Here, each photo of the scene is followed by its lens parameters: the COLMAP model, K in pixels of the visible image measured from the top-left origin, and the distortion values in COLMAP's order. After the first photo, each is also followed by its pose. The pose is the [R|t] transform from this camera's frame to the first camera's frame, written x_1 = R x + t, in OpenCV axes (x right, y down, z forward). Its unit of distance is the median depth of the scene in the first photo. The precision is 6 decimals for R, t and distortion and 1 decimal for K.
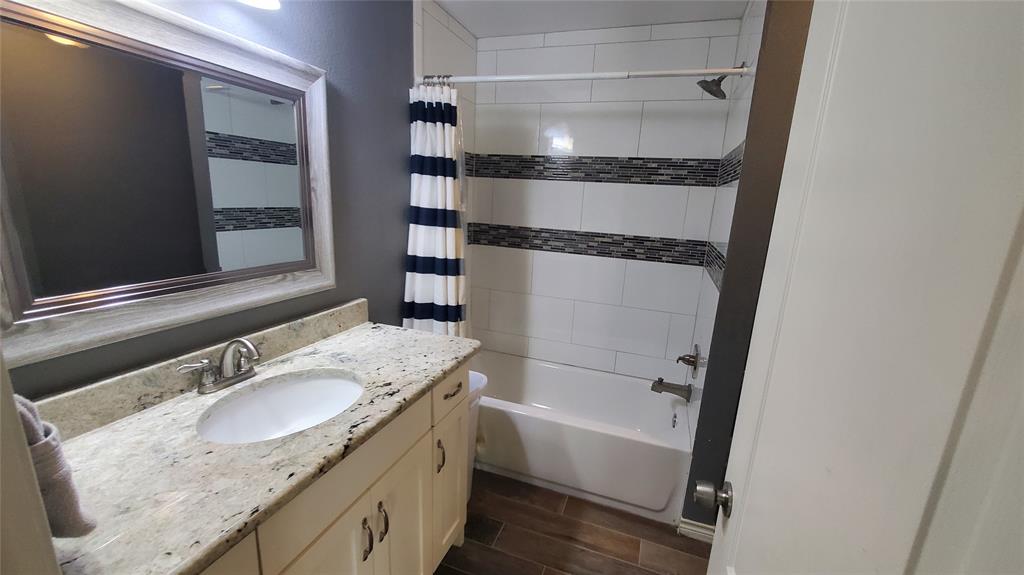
lens RADIAL K [[417.6, 0, 513.2], [0, 417.6, 289.5], [0, 0, 1]] dist [-0.002940, -0.001723]
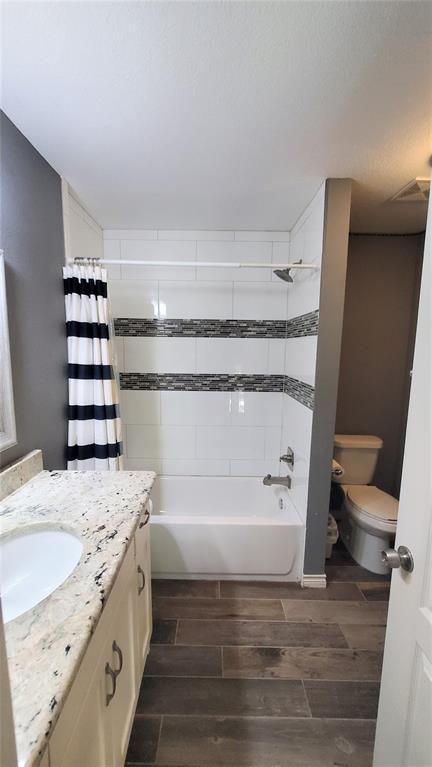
lens RADIAL K [[313.6, 0, 213.5], [0, 313.6, 386.0], [0, 0, 1]] dist [-0.003996, 0.000307]
pose [[0.940887, -0.081136, 0.328860, -0.159127], [0.109109, 0.991736, -0.067489, -0.034673], [-0.320666, 0.099381, 0.941964, 0.049846]]
